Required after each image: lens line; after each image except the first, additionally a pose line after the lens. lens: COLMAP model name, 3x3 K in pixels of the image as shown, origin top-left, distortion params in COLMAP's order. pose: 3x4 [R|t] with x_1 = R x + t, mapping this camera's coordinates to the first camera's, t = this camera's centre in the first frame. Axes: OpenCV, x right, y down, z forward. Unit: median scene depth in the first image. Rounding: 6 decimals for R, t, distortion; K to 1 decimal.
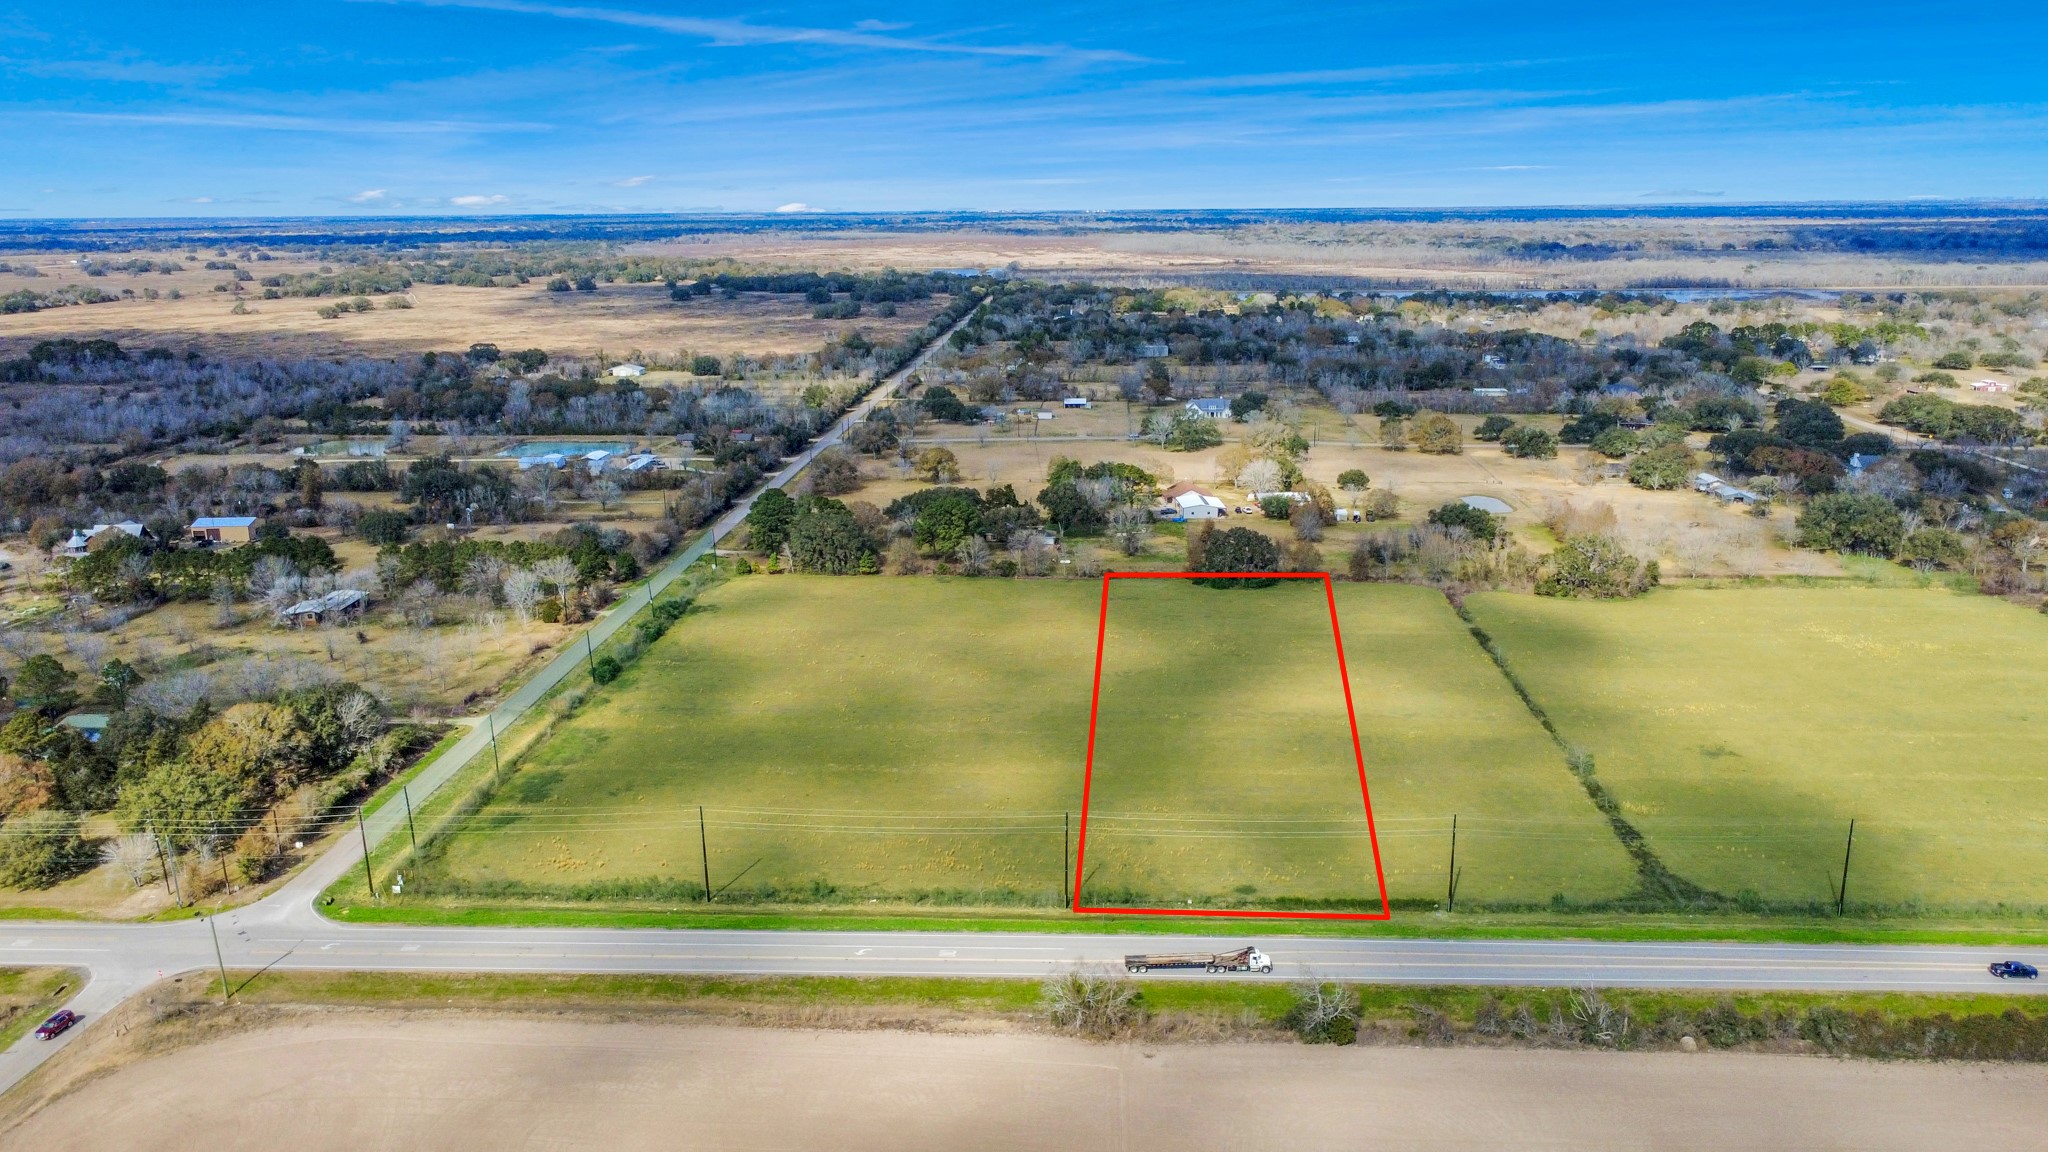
lens RADIAL K [[1484.3, 0, 1027.2], [0, 1484.3, 599.6], [0, 0, 1]] dist [0.000568, -0.001409]
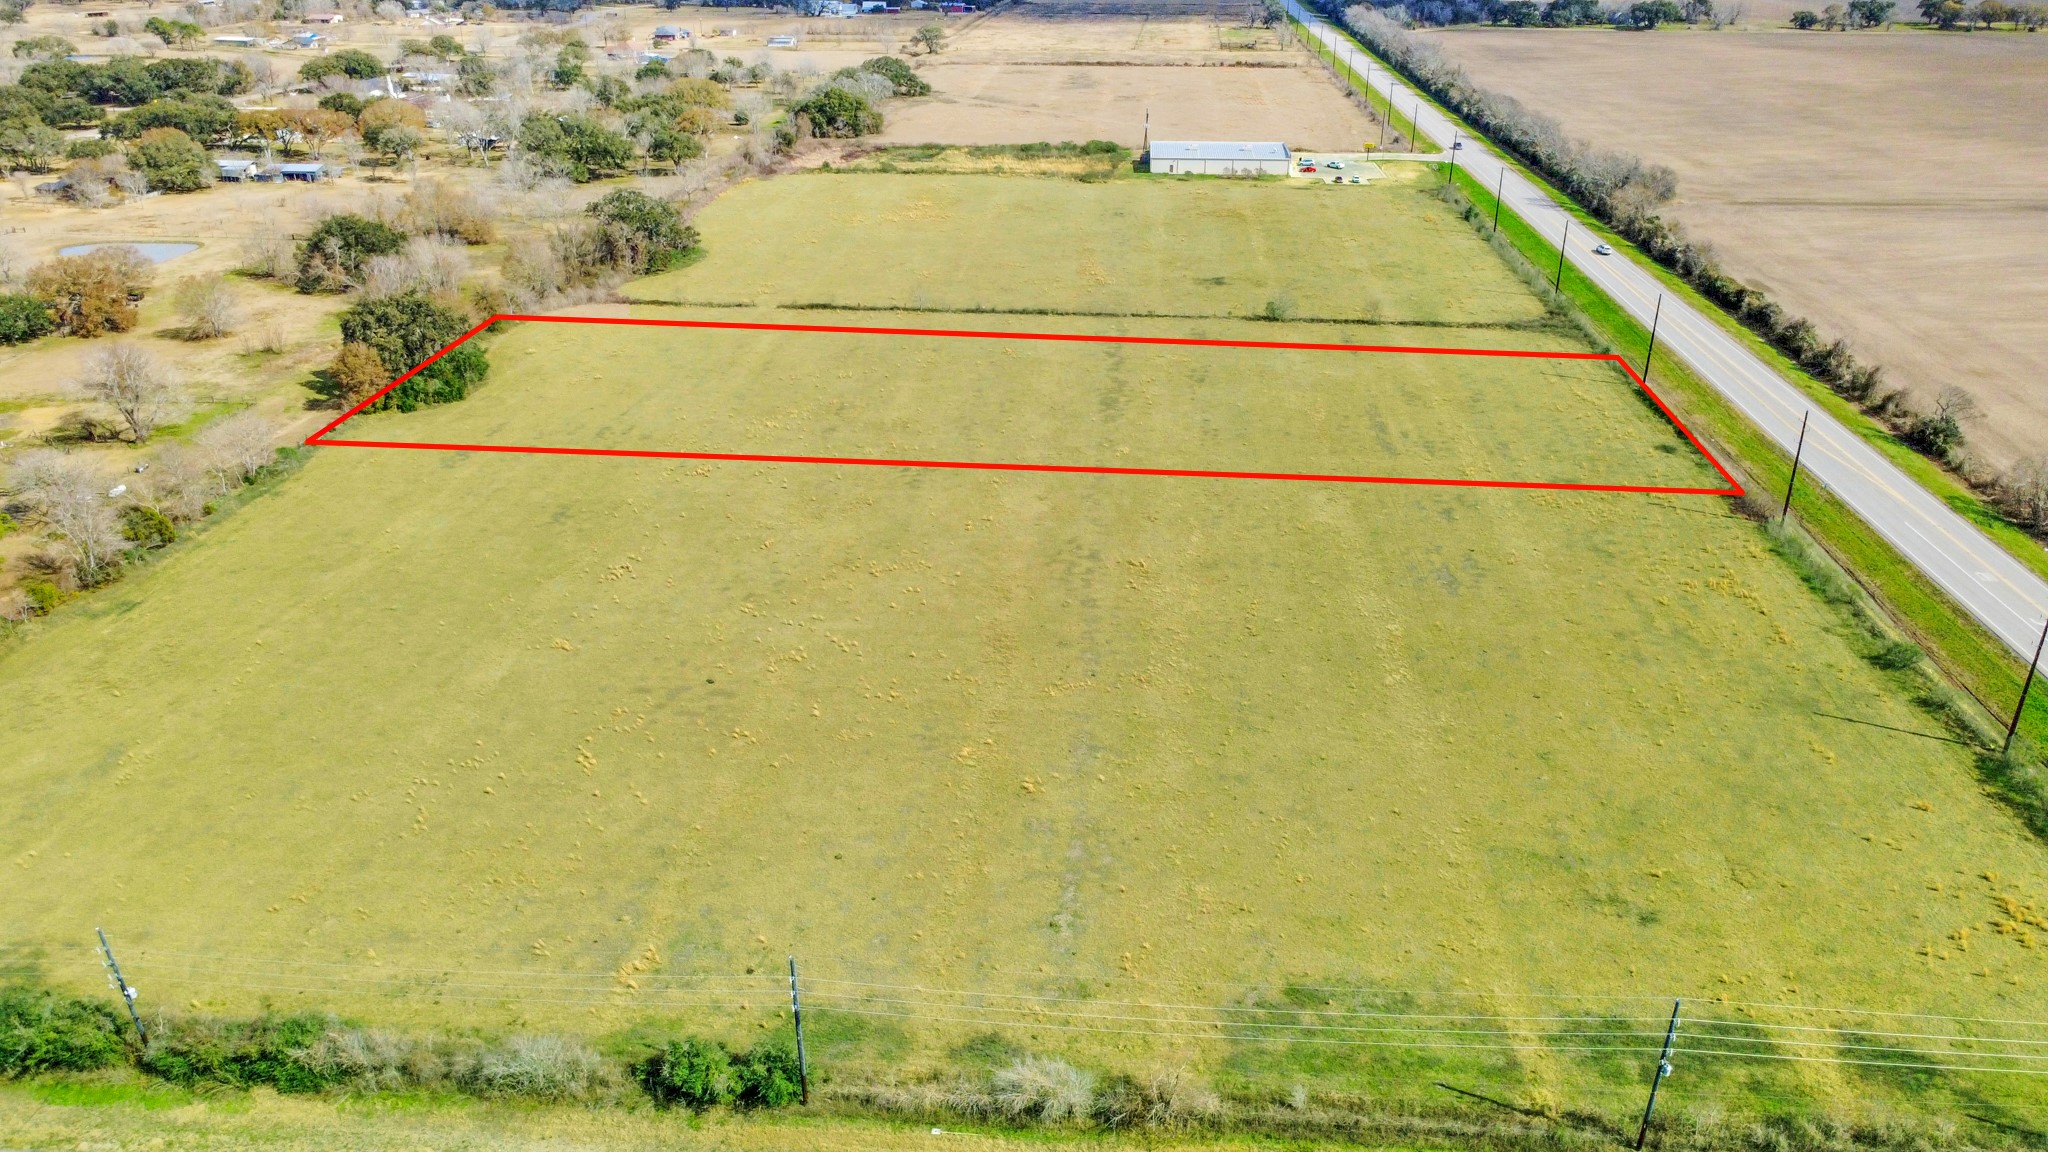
lens RADIAL K [[1491.1, 0, 1027.4], [0, 1491.1, 574.1], [0, 0, 1]] dist [0.000279, 0.001737]
pose [[0.025068, -0.412100, 0.910794, -0.452727], [0.260751, 0.882238, 0.392002, -0.125670], [-0.965081, 0.227664, 0.129571, 0.773916]]
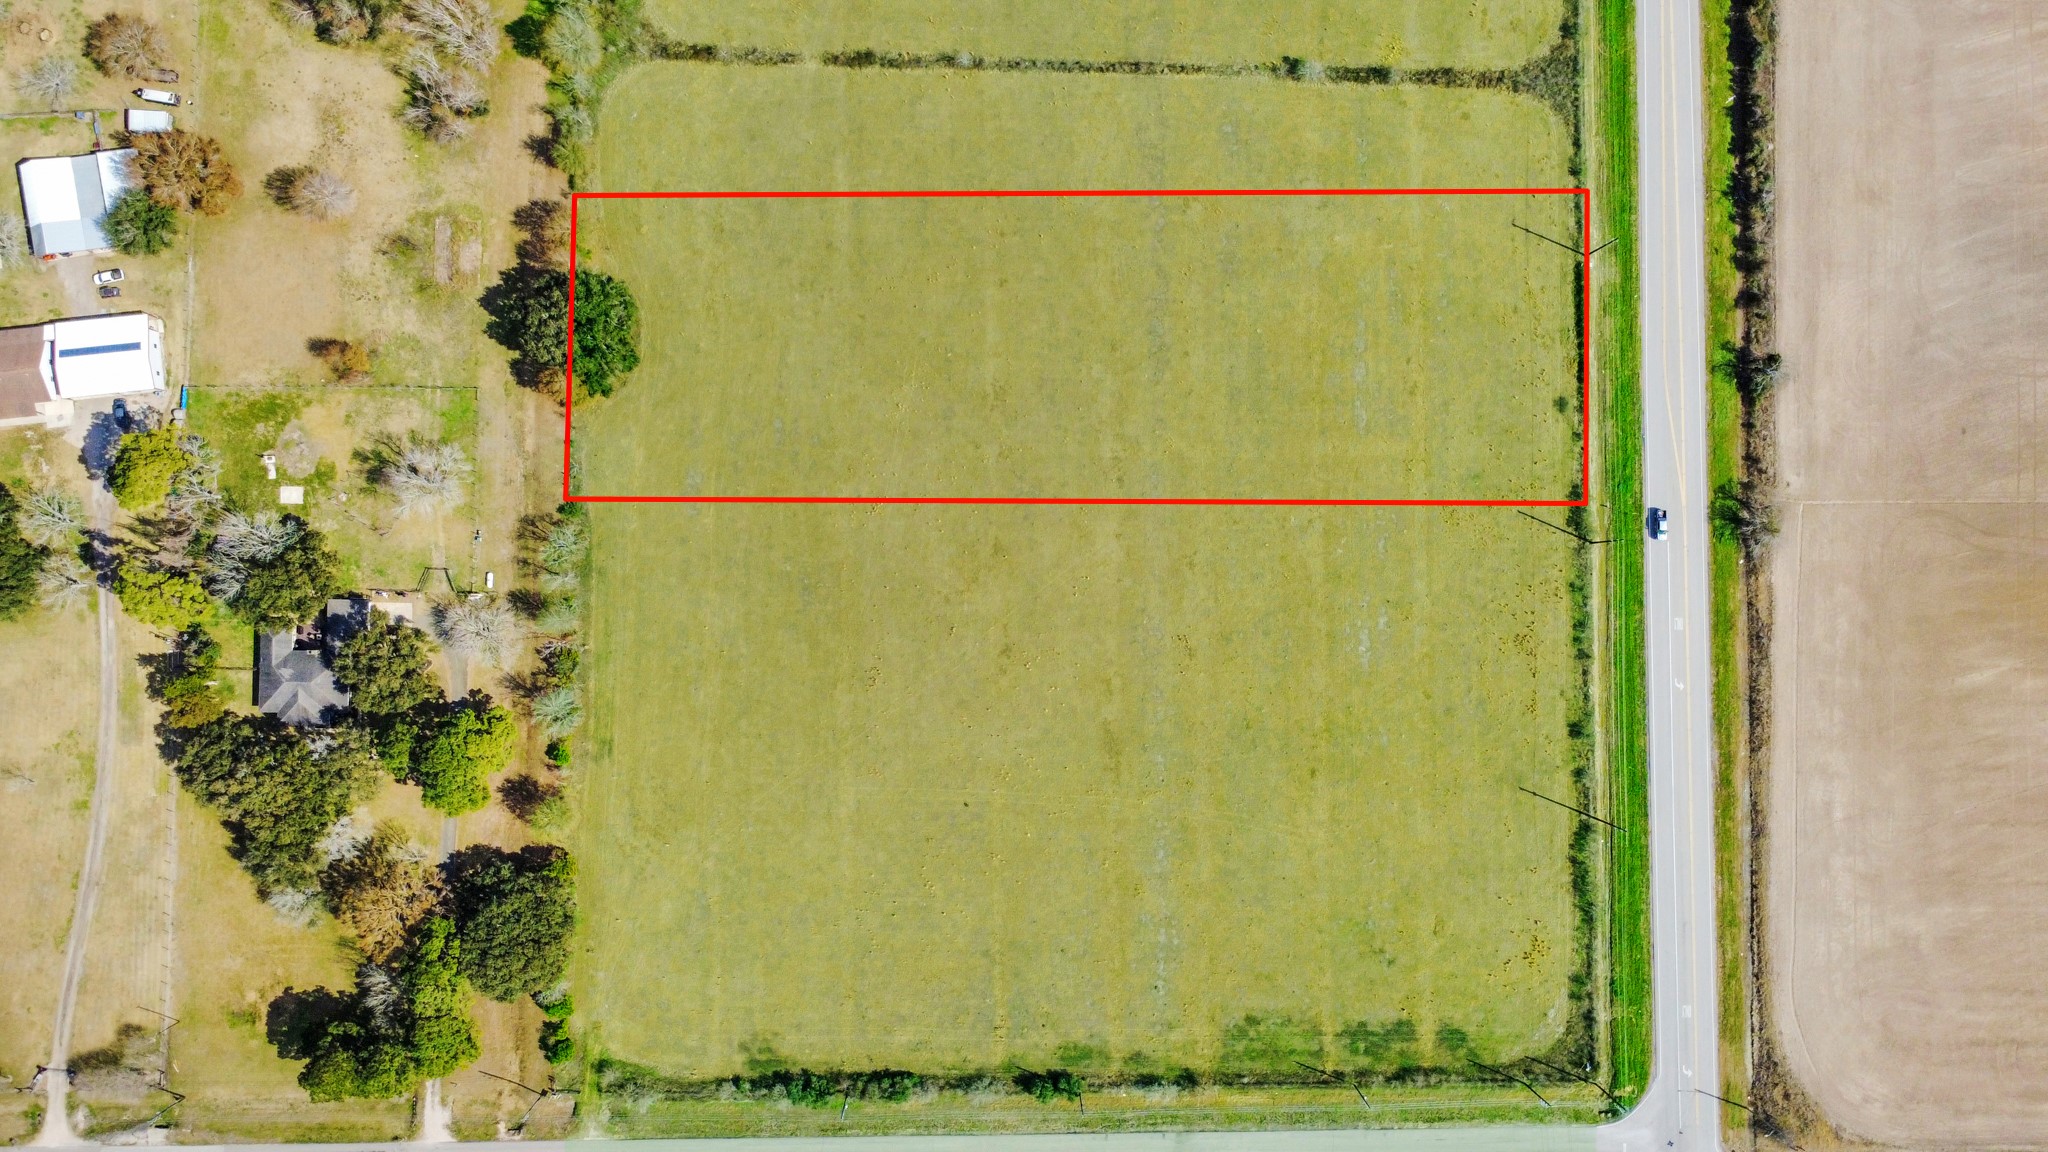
lens RADIAL K [[1493.5, 0, 1027.4], [0, 1493.5, 568.5], [0, 0, 1]] dist [-0.000274, 0.000091]
pose [[-0.058367, -0.998181, 0.015067, 0.007579], [0.241144, 0.000549, 0.970489, -0.709934], [-0.968733, 0.060278, 0.240673, 0.690013]]
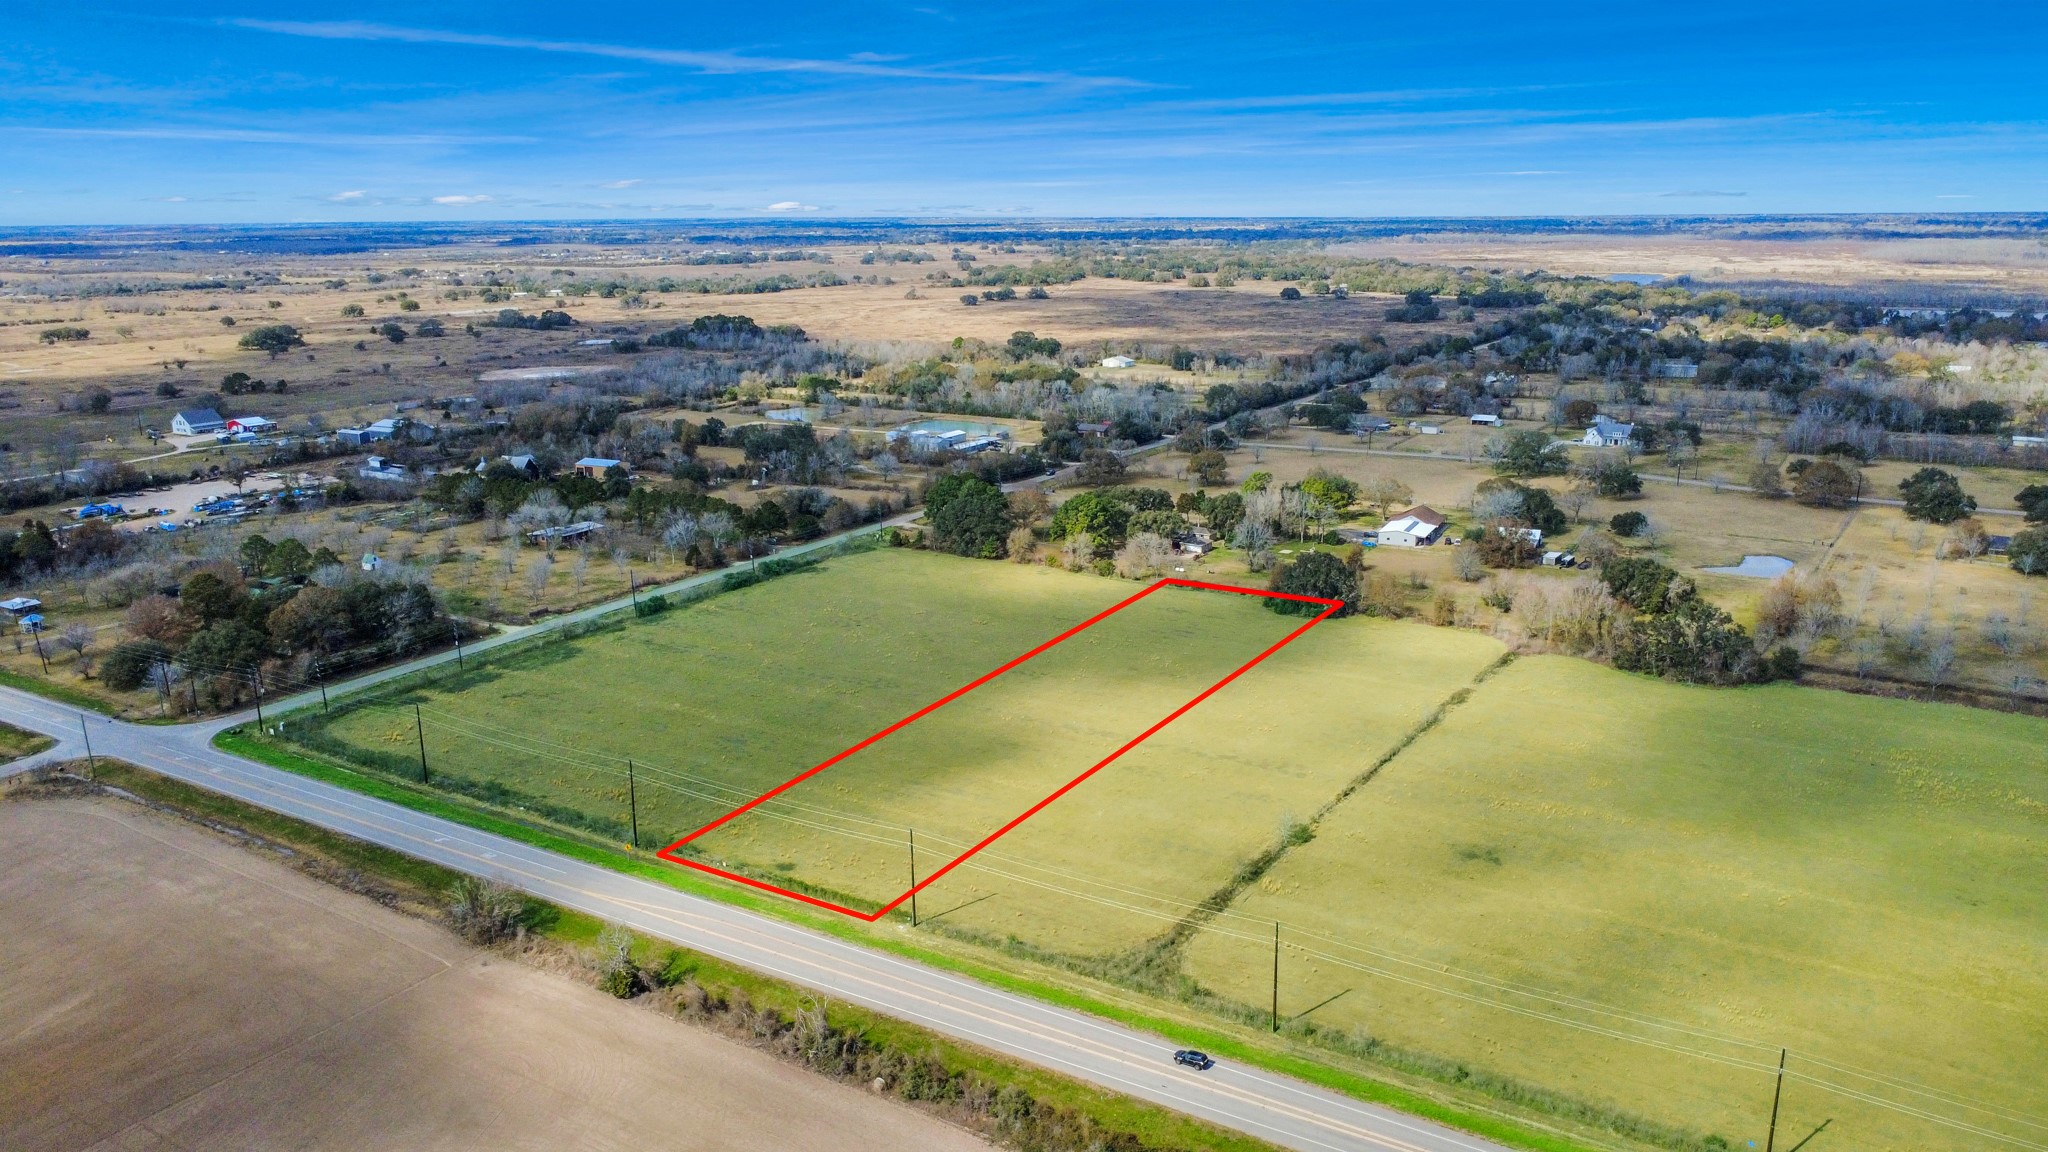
lens RADIAL K [[1487.4, 0, 1028.6], [0, 1487.4, 589.0], [0, 0, 1]] dist [-0.001073, -0.000292]
pose [[0.875541, 0.121632, -0.467583, 0.461036], [-0.124650, 0.991895, 0.024617, -0.028018], [0.466788, 0.036732, 0.883606, 0.086701]]
